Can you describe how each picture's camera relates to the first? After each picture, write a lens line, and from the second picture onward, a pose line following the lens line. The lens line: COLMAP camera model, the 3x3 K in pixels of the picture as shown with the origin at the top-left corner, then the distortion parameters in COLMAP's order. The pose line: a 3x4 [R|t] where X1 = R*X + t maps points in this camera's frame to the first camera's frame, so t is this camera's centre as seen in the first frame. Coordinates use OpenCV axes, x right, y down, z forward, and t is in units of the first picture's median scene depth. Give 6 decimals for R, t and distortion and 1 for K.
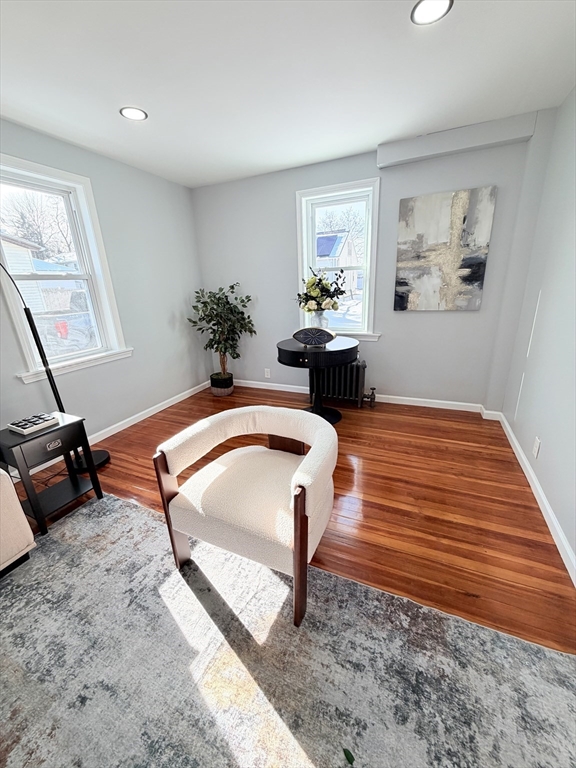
lens RADIAL K [[304.7, 0, 287.9], [0, 304.7, 382.1], [0, 0, 1]] dist [-0.000056, -0.000060]
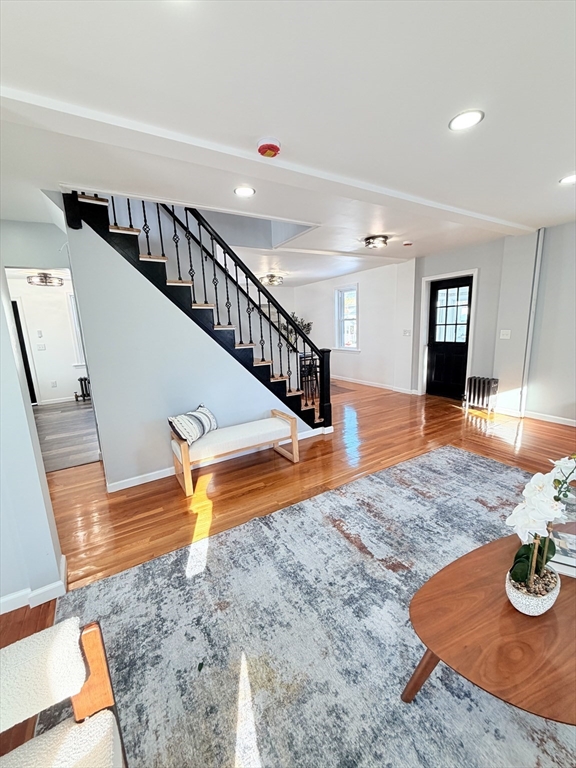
lens RADIAL K [[304.7, 0, 288.2], [0, 304.7, 383.0], [0, 0, 1]] dist [-0.000056, -0.000060]
pose [[-0.815024, -0.035635, 0.578330, -0.446104], [0.249312, 0.879423, 0.405535, -0.201246], [-0.523048, 0.474705, -0.707867, 0.571777]]
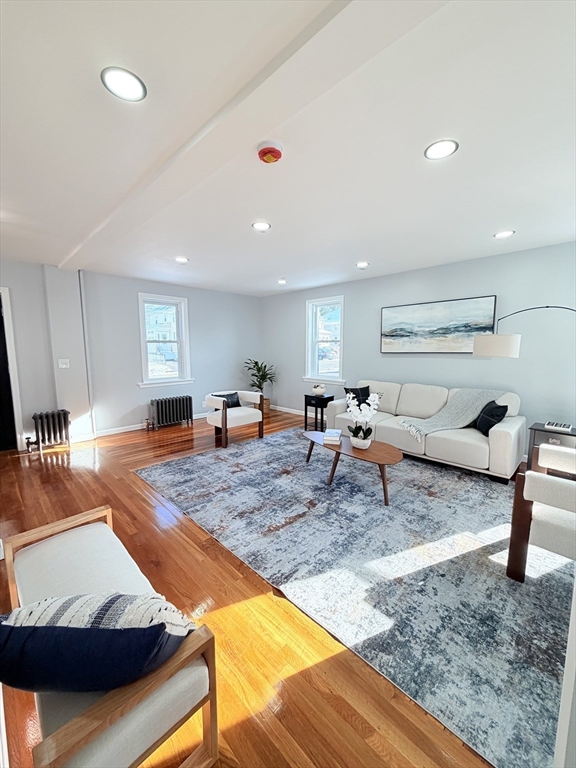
lens RADIAL K [[304.7, 0, 287.8], [0, 304.7, 383.4], [0, 0, 1]] dist [-0.000056, -0.000060]
pose [[-0.354060, 0.155633, -0.922182, 1.102685], [-0.275762, 0.924842, 0.261958, -0.101565], [0.893642, 0.347052, -0.284532, 0.102083]]
